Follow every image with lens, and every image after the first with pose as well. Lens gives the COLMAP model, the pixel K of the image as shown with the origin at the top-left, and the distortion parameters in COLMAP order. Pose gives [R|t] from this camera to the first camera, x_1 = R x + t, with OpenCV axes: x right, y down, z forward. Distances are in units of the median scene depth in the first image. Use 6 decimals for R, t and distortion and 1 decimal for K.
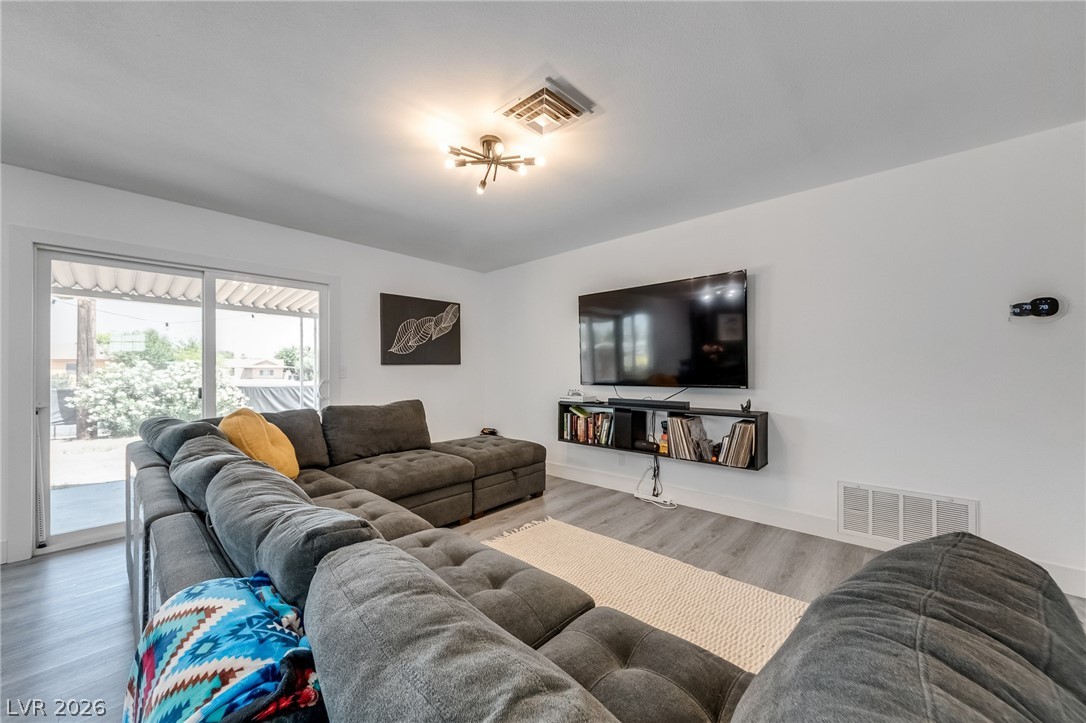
lens RADIAL K [[401.9, 0, 542.4], [0, 401.9, 367.8], [0, 0, 1]] dist [0.000622, 0.000067]
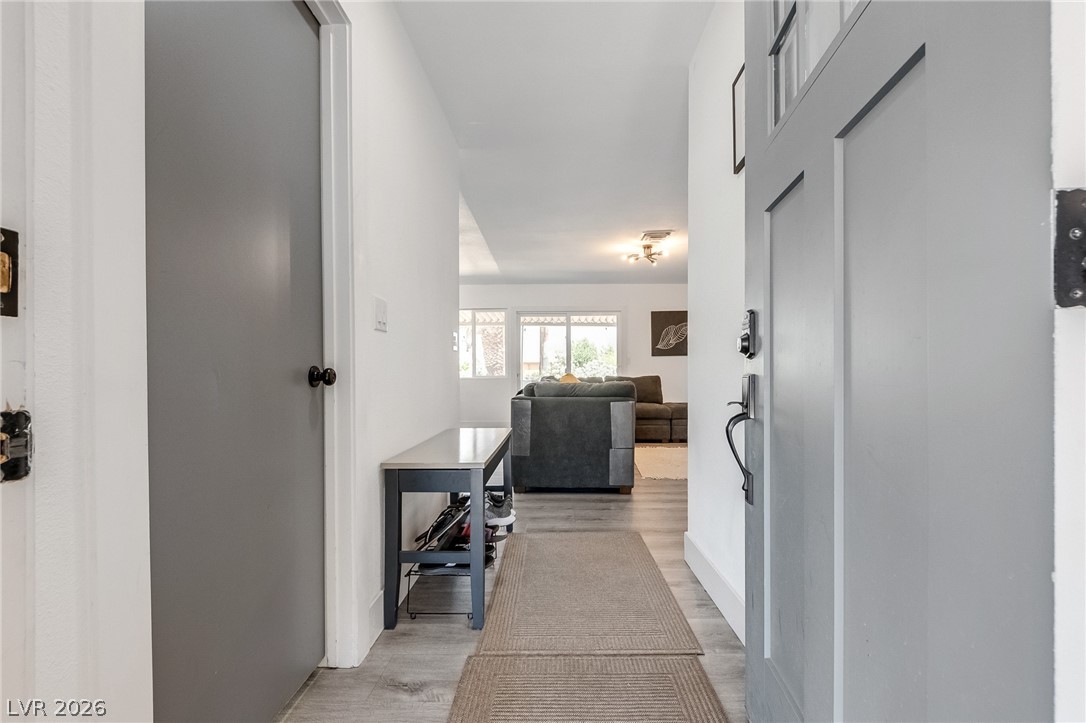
lens RADIAL K [[472.4, 0, 562.7], [0, 472.4, 374.4], [0, 0, 1]] dist [0.000115, 0.000023]
pose [[0.680904, 0.003405, -0.732365, 0.791963], [0.005867, 0.999932, 0.010103, 0.047194], [0.732349, -0.011176, 0.680838, -0.581338]]
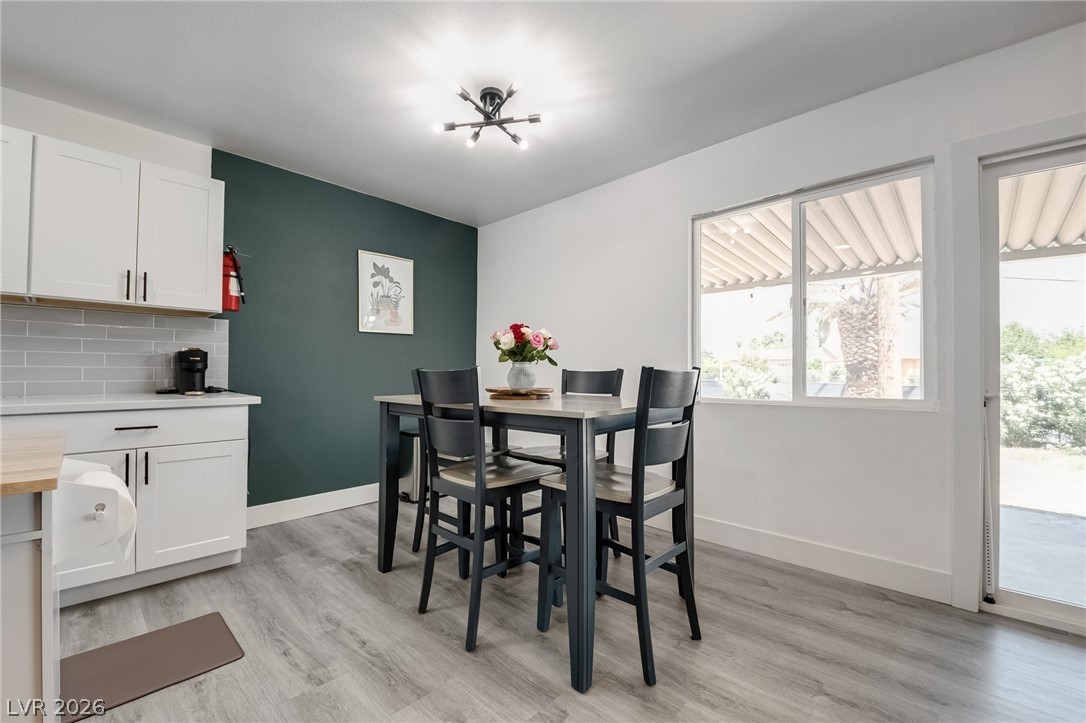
lens RADIAL K [[445.9, 0, 526.9], [0, 445.9, 366.4], [0, 0, 1]] dist [0.002941, -0.010545]
pose [[-0.034151, -0.004957, -0.999404, -0.313912], [0.001758, 0.999986, -0.005020, 0.032381], [0.999415, -0.001928, -0.034141, 0.160907]]
